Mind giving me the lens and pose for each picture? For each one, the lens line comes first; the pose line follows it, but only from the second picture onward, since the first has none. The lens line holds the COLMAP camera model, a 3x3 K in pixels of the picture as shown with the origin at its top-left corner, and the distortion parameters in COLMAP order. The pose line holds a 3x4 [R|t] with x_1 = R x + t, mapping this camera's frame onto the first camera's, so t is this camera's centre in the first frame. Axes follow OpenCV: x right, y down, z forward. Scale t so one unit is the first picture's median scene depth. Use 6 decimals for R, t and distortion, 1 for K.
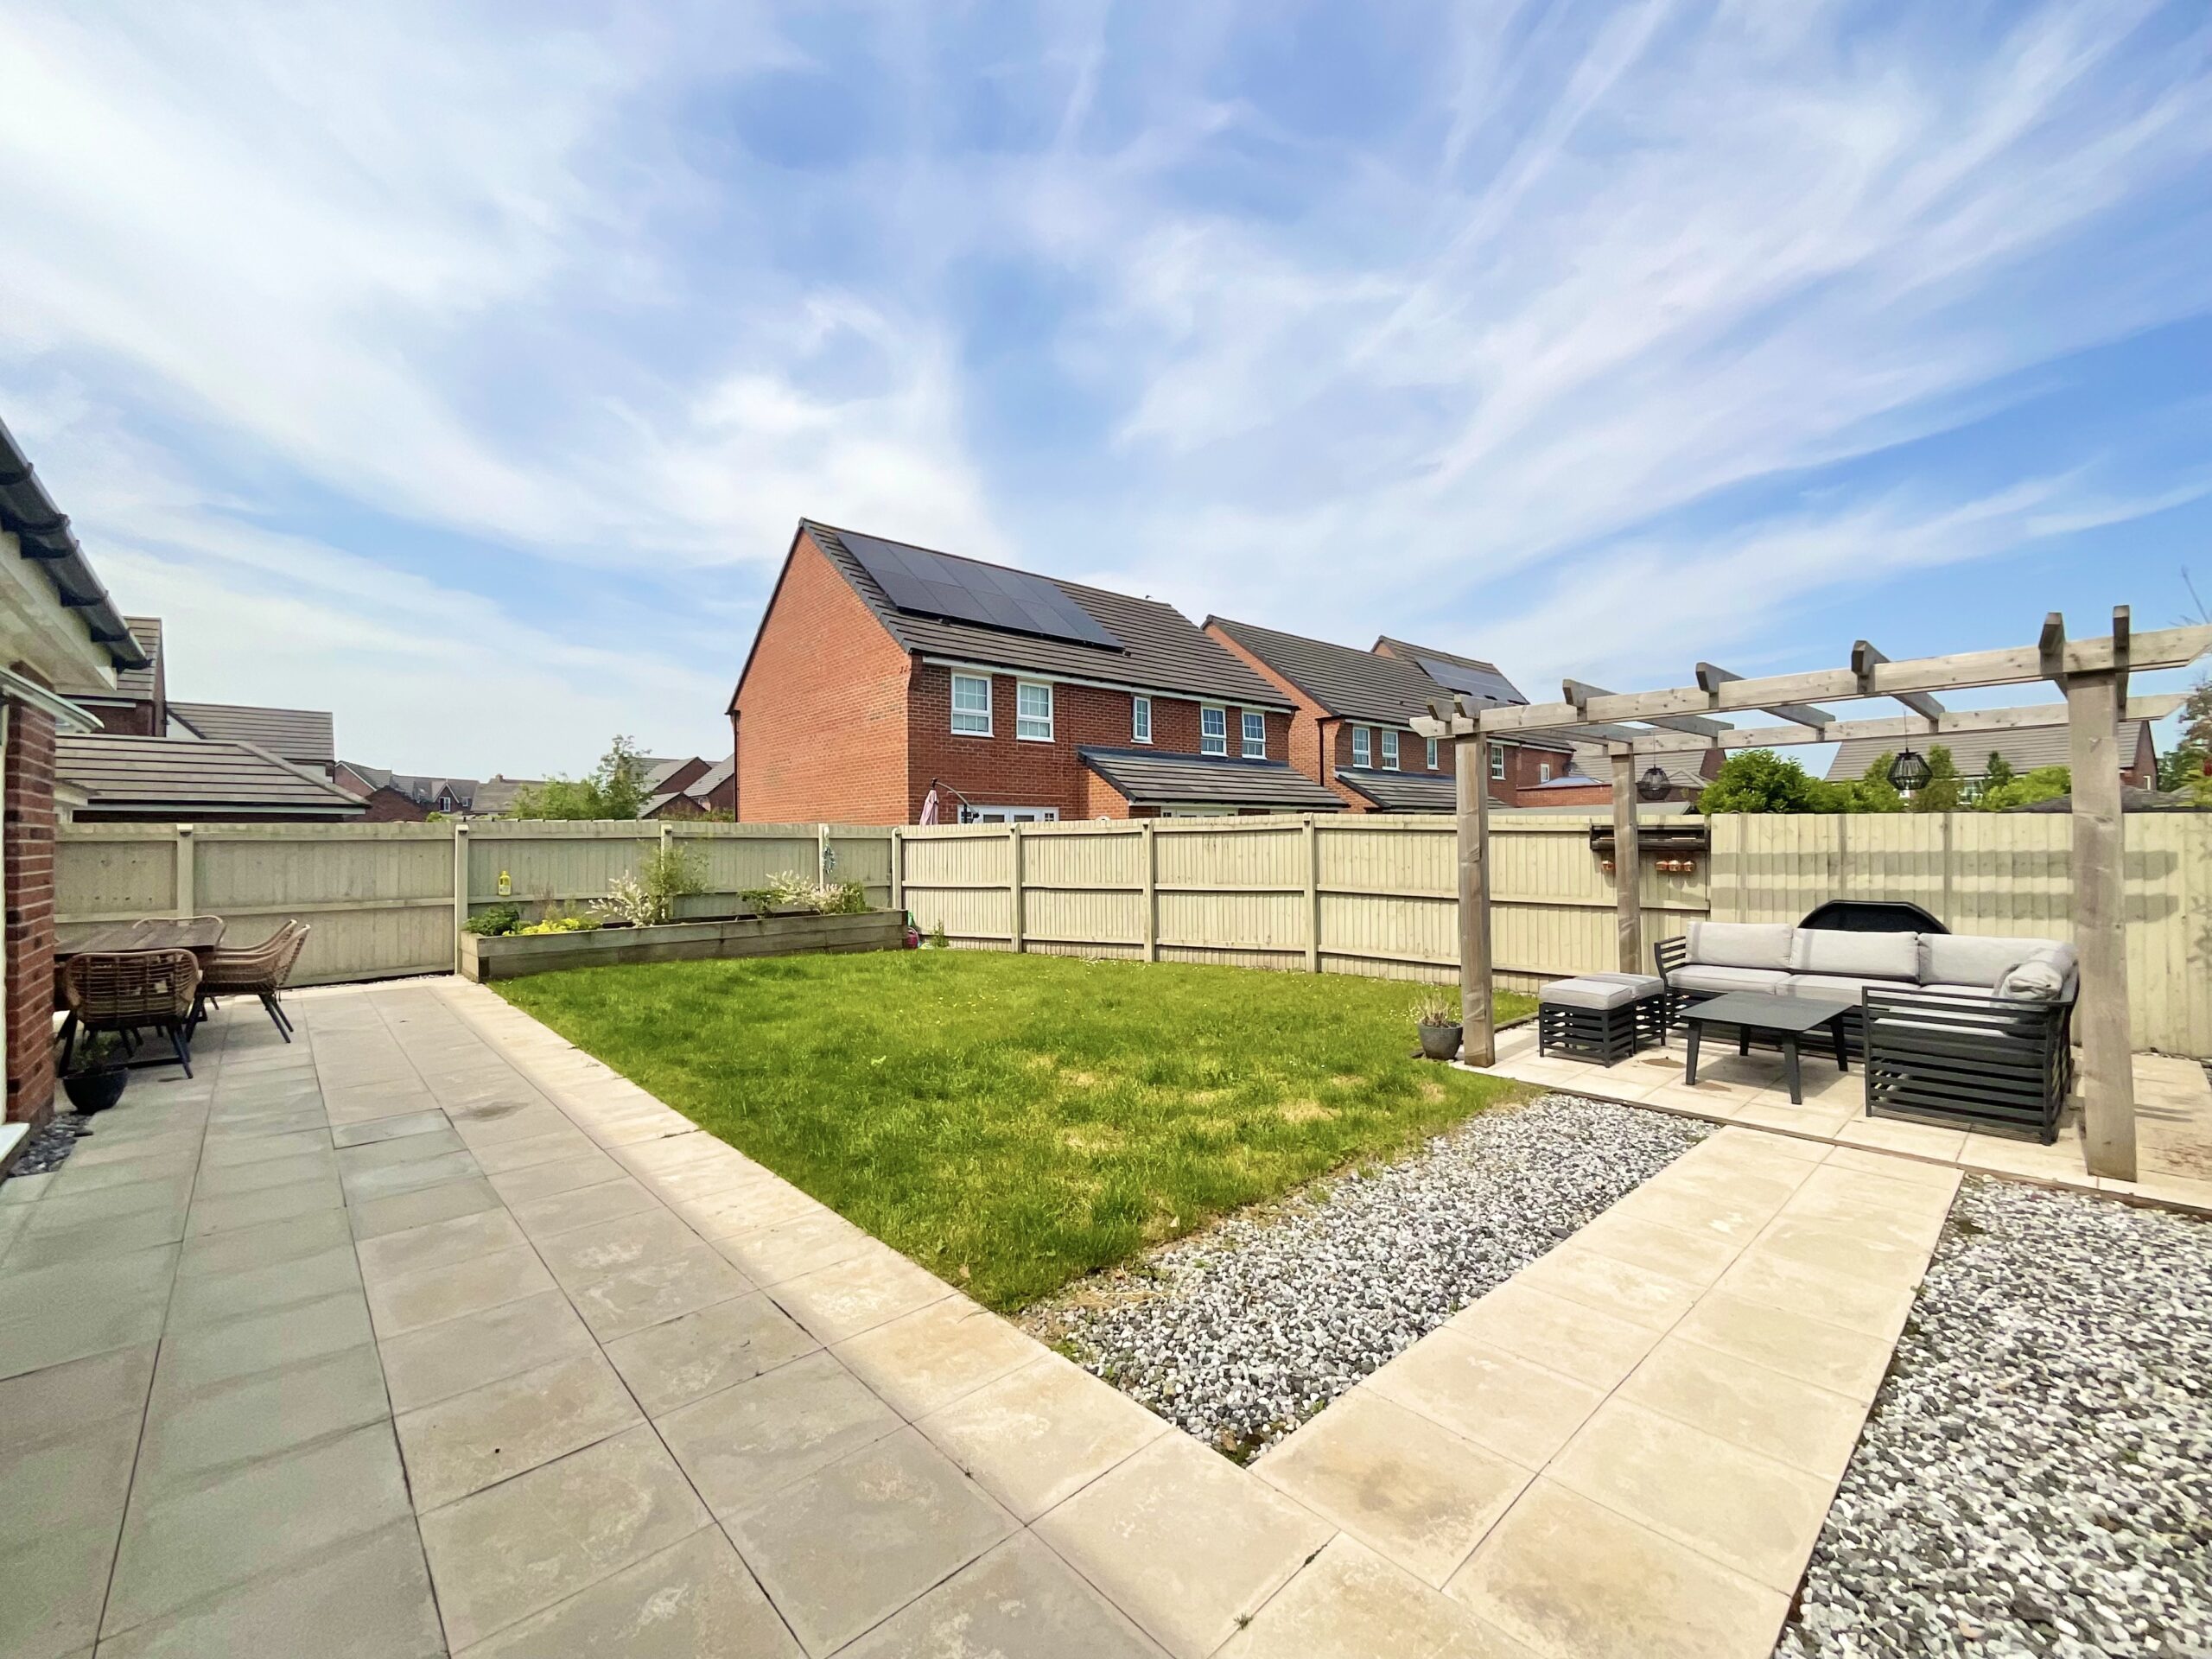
lens RADIAL K [[902.9, 0, 1106.0], [0, 902.9, 829.5], [0, 0, 1]] dist [-0.000467, 0.000056]
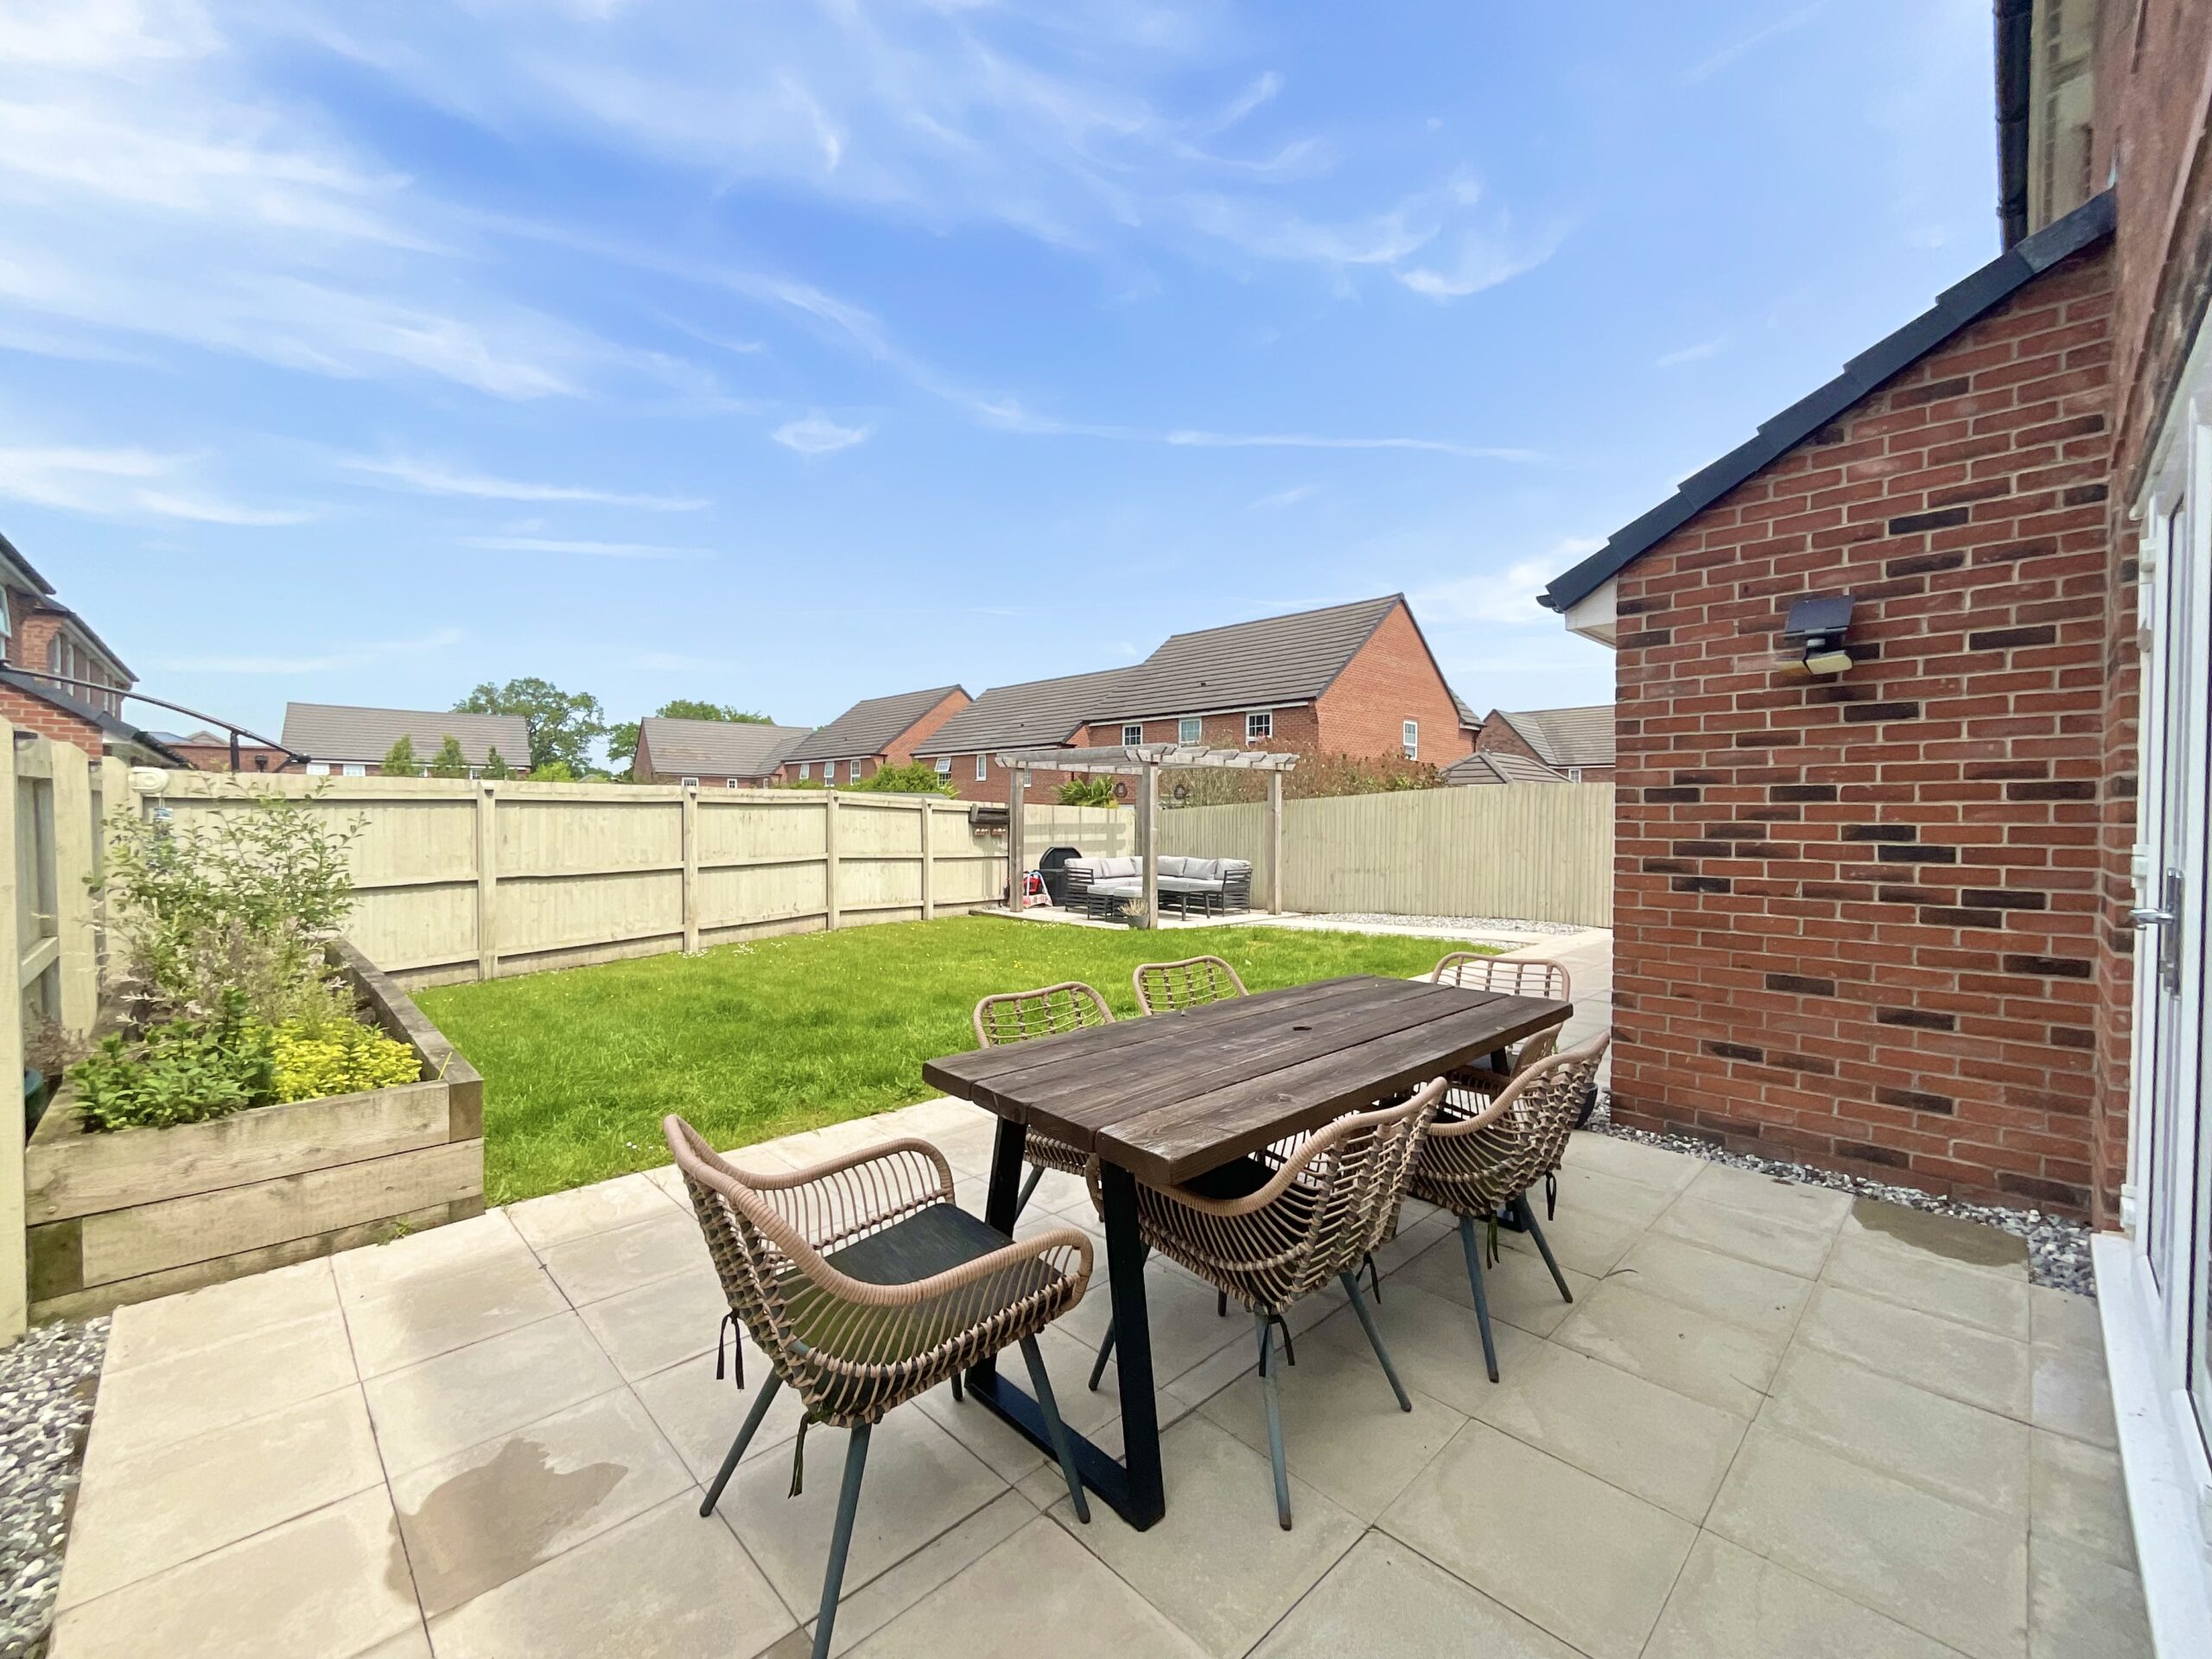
lens RADIAL K [[902.9, 0, 1106.0], [0, 902.9, 829.5], [0, 0, 1]] dist [-0.000467, 0.000056]
pose [[-0.036146, -0.003669, 0.999340, -1.076131], [-0.020107, 0.999794, 0.002943, 0.025033], [-0.999144, -0.019987, -0.036212, 0.811987]]
